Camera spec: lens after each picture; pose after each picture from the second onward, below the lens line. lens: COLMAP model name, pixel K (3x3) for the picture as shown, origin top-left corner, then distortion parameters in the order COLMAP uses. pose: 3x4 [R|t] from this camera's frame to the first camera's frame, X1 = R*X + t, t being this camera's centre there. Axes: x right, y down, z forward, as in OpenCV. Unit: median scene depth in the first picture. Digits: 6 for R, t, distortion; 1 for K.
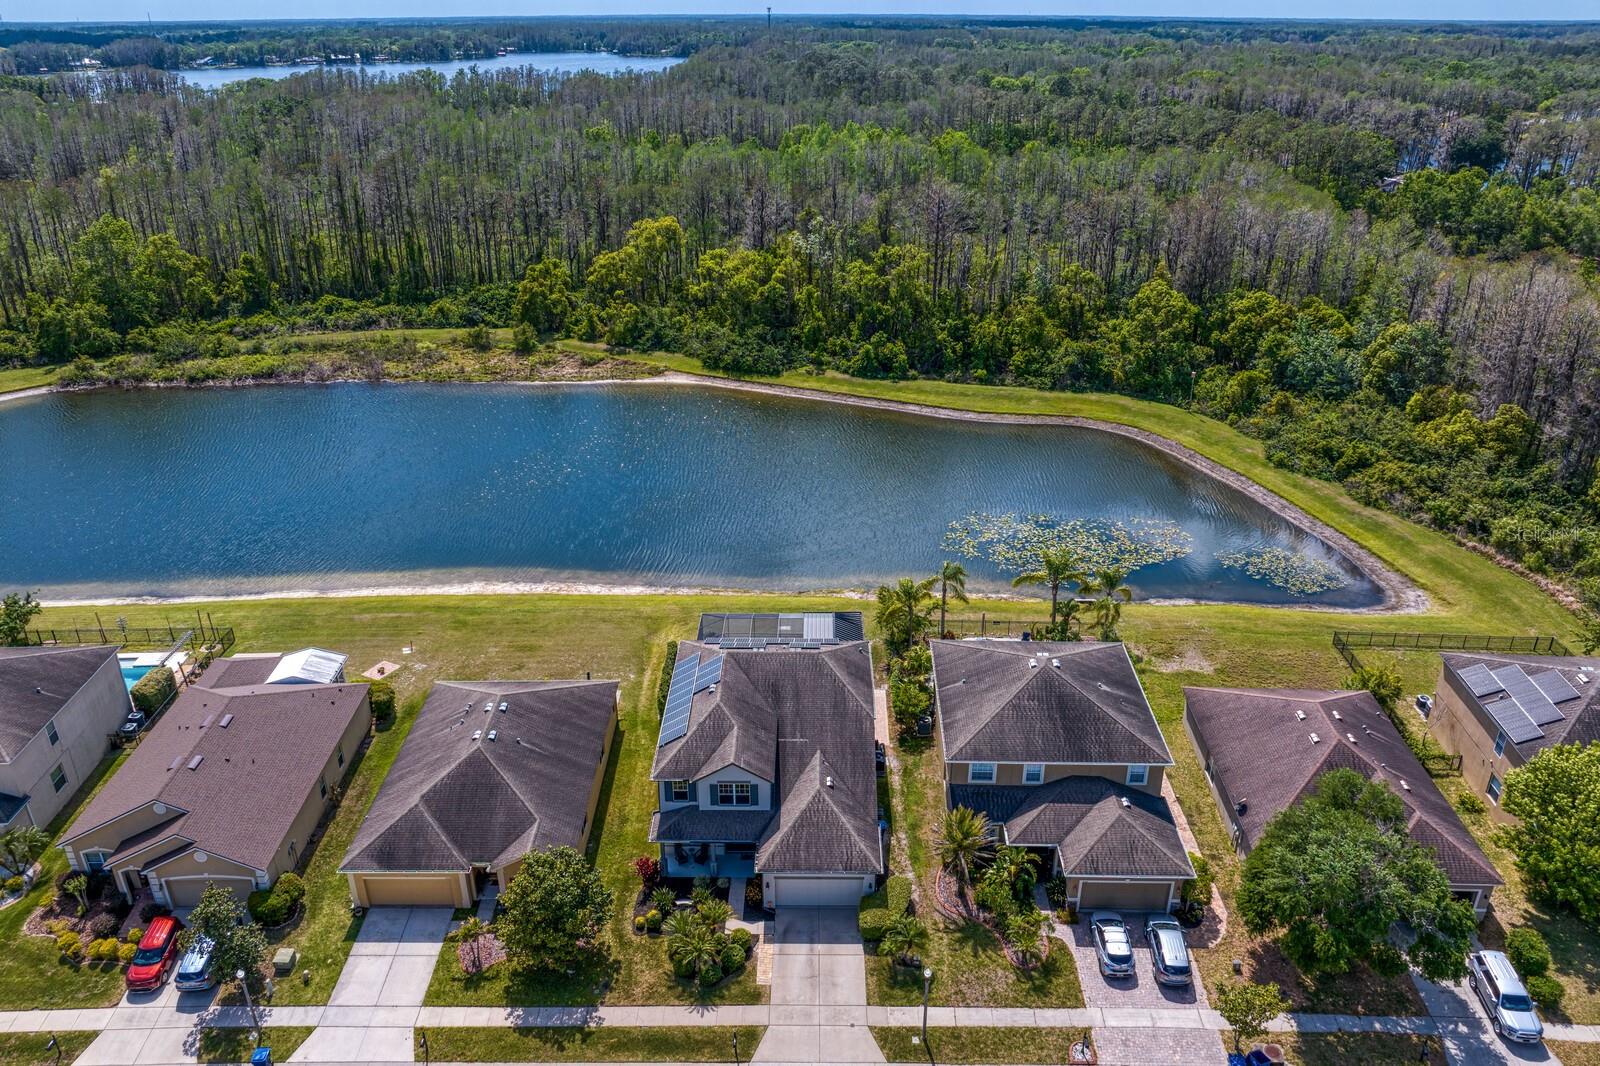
lens RADIAL K [[1121.9, 0, 790.7], [0, 1121.9, 533.4], [0, 0, 1]] dist [-0.026076, -0.004654]
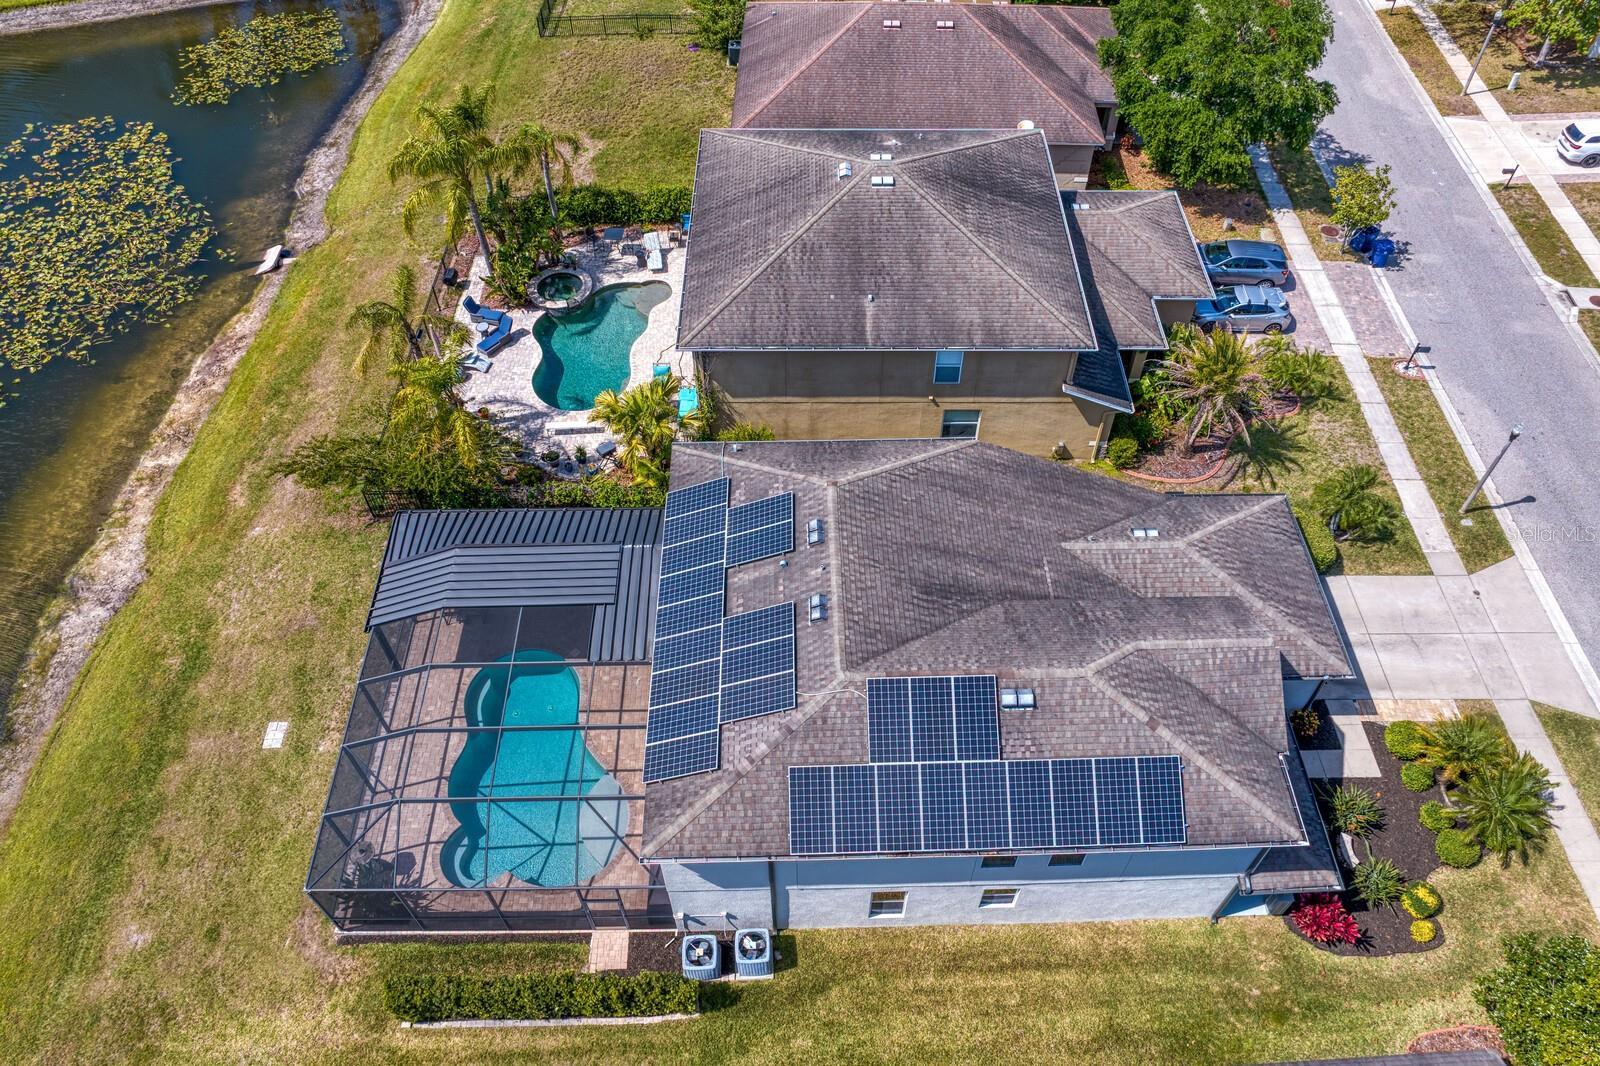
lens RADIAL K [[1127.0, 0, 808.8], [0, 1127.0, 505.0], [0, 0, 1]] dist [-0.042369, 0.001881]
pose [[-0.046279, -0.756948, 0.651835, -0.154611], [0.425737, 0.575357, 0.698364, -0.113529], [-0.903663, 0.309829, 0.295634, 0.540851]]
